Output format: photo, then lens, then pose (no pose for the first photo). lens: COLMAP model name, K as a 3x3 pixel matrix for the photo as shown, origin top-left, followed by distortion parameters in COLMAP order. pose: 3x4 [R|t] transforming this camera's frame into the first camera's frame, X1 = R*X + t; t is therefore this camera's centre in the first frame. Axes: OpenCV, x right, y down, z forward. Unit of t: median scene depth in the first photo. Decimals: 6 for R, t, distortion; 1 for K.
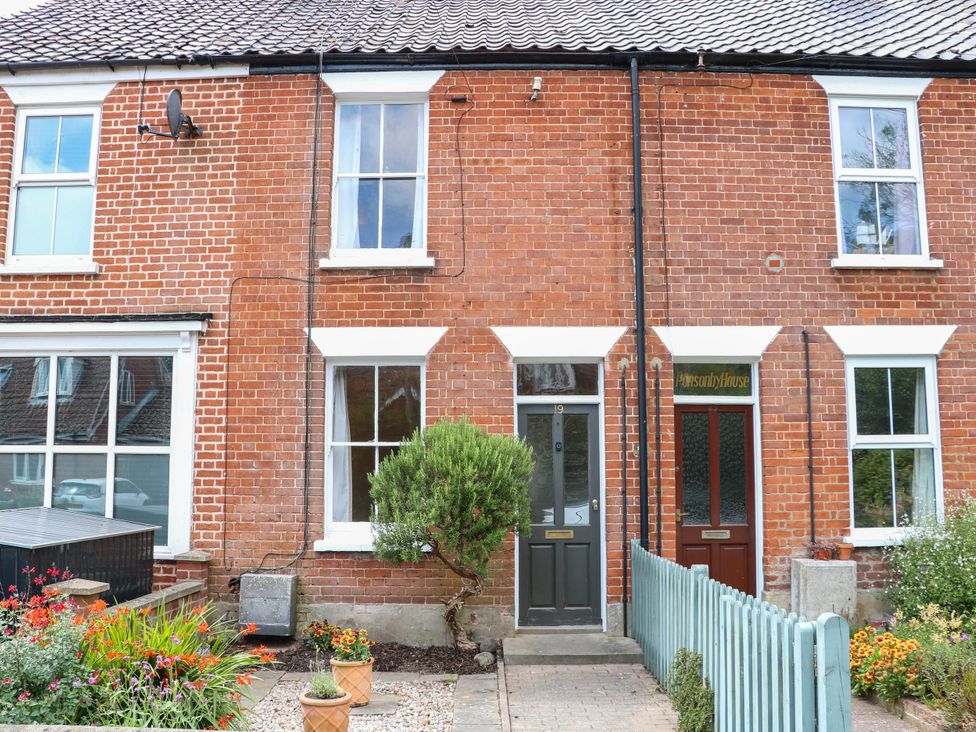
lens RADIAL K [[961.3, 0, 482.0], [0, 961.3, 360.2], [0, 0, 1]] dist [-0.134839, 0.000000]
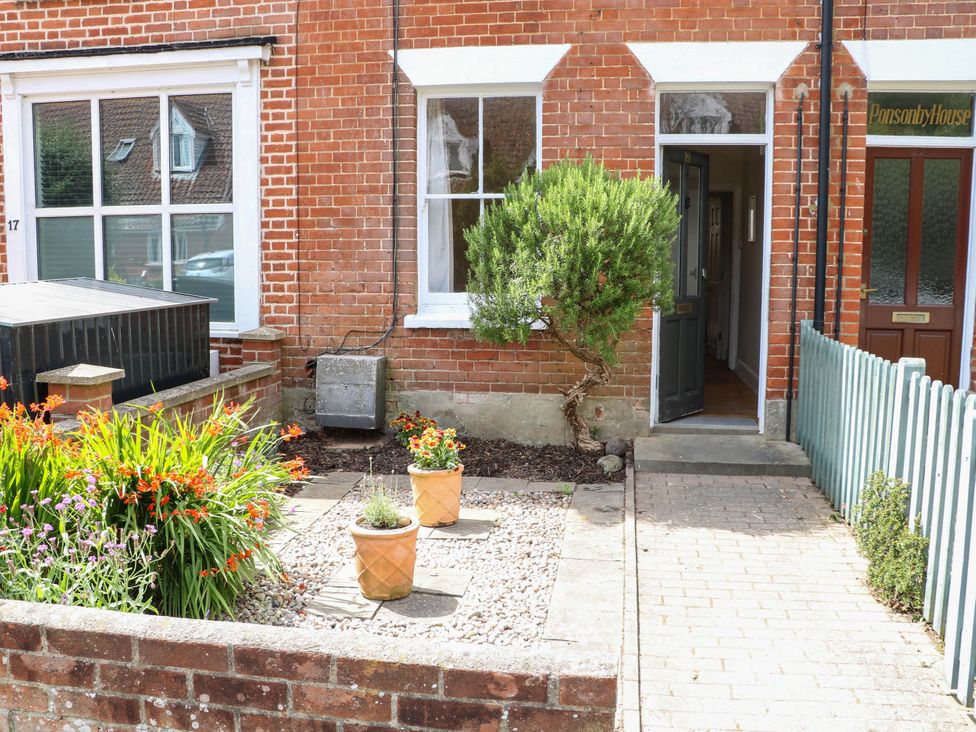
lens RADIAL K [[961.3, 0, 493.2], [0, 961.3, 374.8], [0, 0, 1]] dist [-0.134839, 0.000000]
pose [[0.990841, 0.022705, -0.133110, 0.010085], [0.010137, 0.970474, 0.240994, 0.041136], [0.134651, -0.240136, 0.961355, 0.205705]]
